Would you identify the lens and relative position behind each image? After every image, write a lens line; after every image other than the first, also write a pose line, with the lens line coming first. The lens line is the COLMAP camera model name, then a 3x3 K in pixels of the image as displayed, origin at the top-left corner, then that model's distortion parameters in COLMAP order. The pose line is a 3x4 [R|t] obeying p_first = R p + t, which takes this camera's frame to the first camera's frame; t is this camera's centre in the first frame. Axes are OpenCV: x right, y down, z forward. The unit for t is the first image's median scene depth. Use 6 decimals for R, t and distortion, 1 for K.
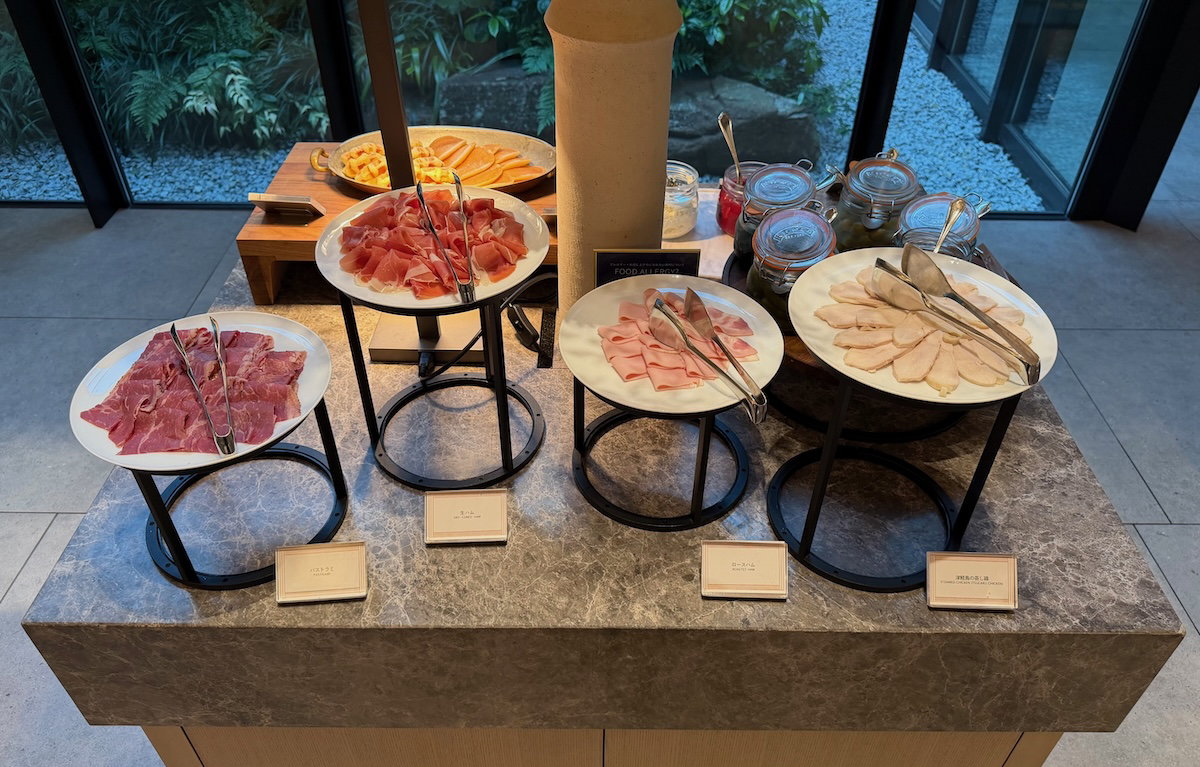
lens RADIAL K [[860.6, 0, 598.0], [0, 860.6, 388.5], [0, 0, 1]] dist [-0.000521, 0.000384]
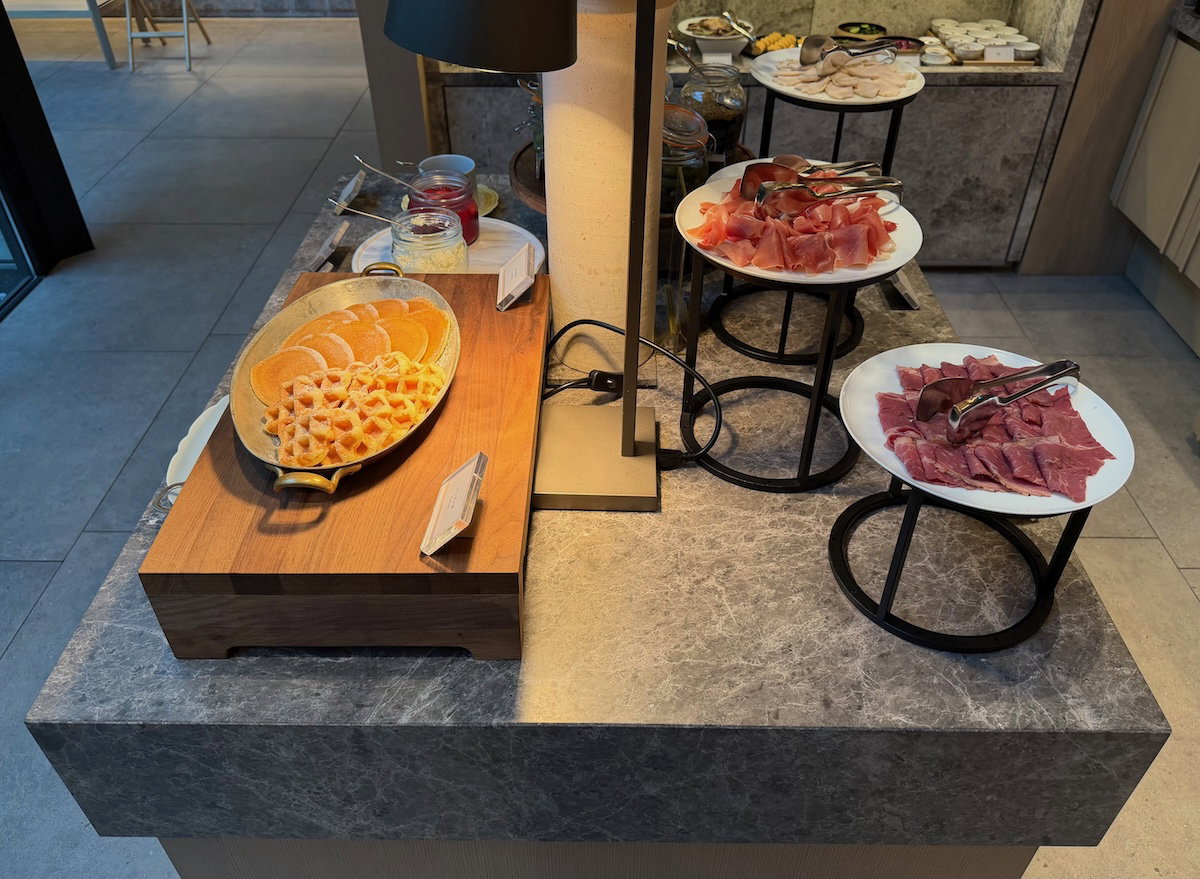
lens RADIAL K [[896.2, 0, 600.3], [0, 896.2, 435.9], [0, 0, 1]] dist [-0.006663, -0.019669]
pose [[0.016599, -0.626504, 0.779241, -1.099413], [0.635325, 0.608401, 0.475616, -0.626942], [-0.772067, 0.487176, 0.408133, 0.873326]]
